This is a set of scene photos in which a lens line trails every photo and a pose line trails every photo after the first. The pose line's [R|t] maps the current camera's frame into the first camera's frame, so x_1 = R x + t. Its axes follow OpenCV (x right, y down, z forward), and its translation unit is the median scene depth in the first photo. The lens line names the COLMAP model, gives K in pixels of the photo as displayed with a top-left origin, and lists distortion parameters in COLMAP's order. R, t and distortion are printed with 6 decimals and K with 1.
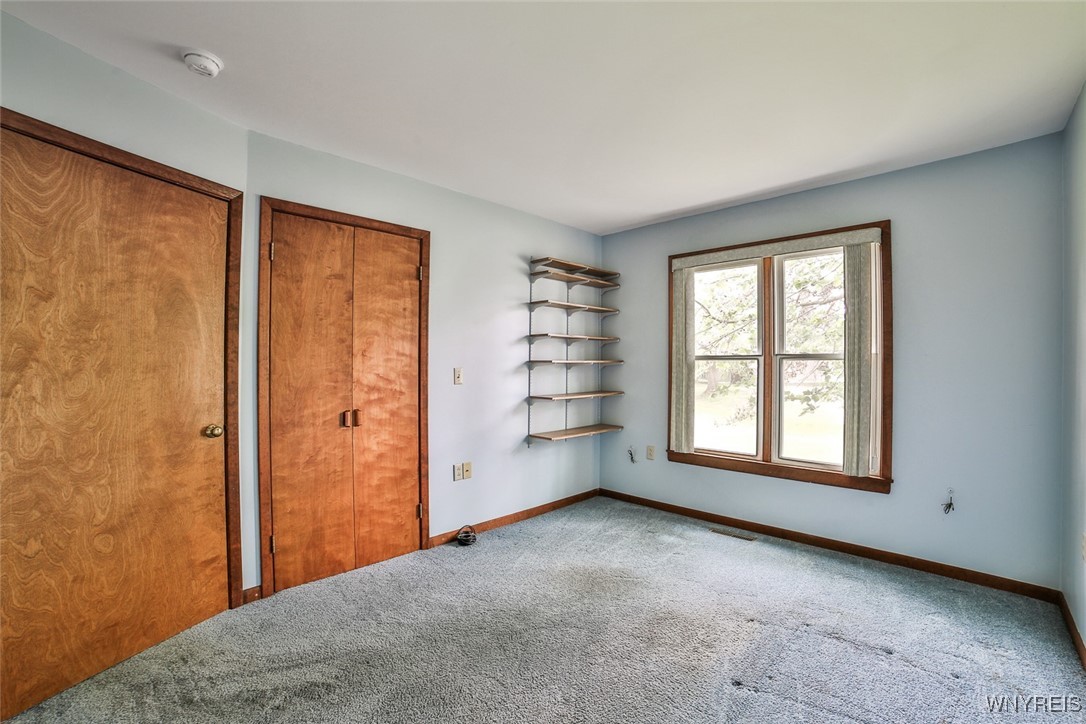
lens RADIAL K [[463.5, 0, 548.8], [0, 463.5, 363.0], [0, 0, 1]] dist [-0.112764, 0.040126]
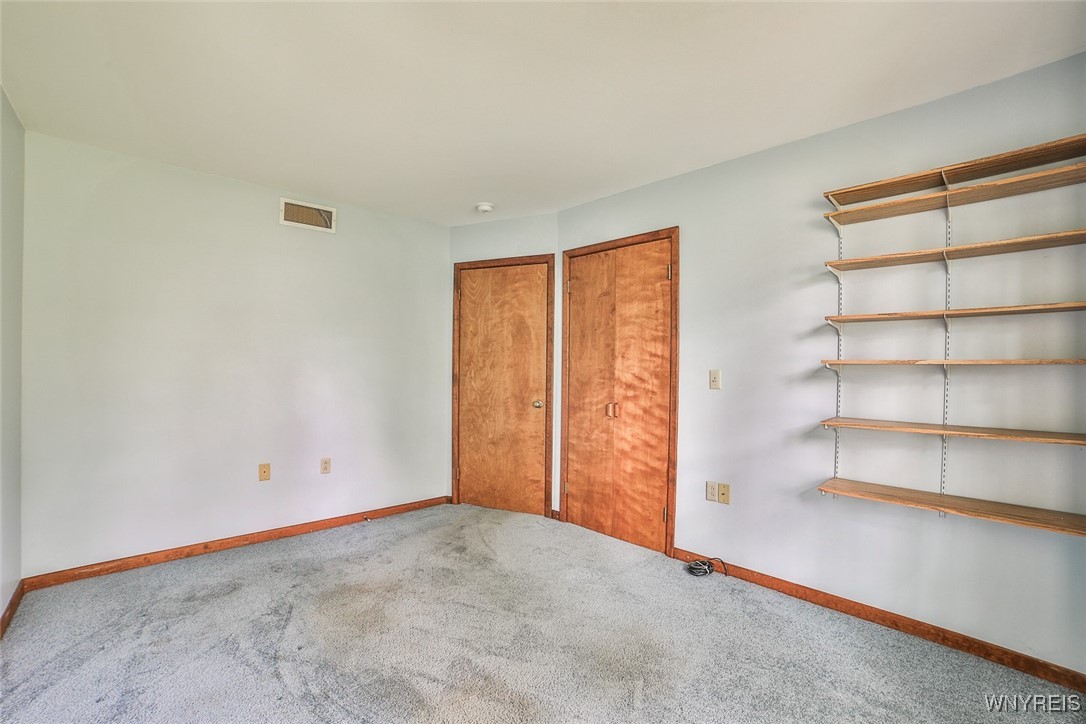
lens RADIAL K [[463.5, 0, 548.8], [0, 463.5, 363.0], [0, 0, 1]] dist [-0.112764, 0.040126]
pose [[-0.020259, -0.003879, -0.999787, 0.787971], [-0.006692, 0.999971, -0.003744, 0.004409], [0.999772, 0.006614, -0.020285, 0.854758]]
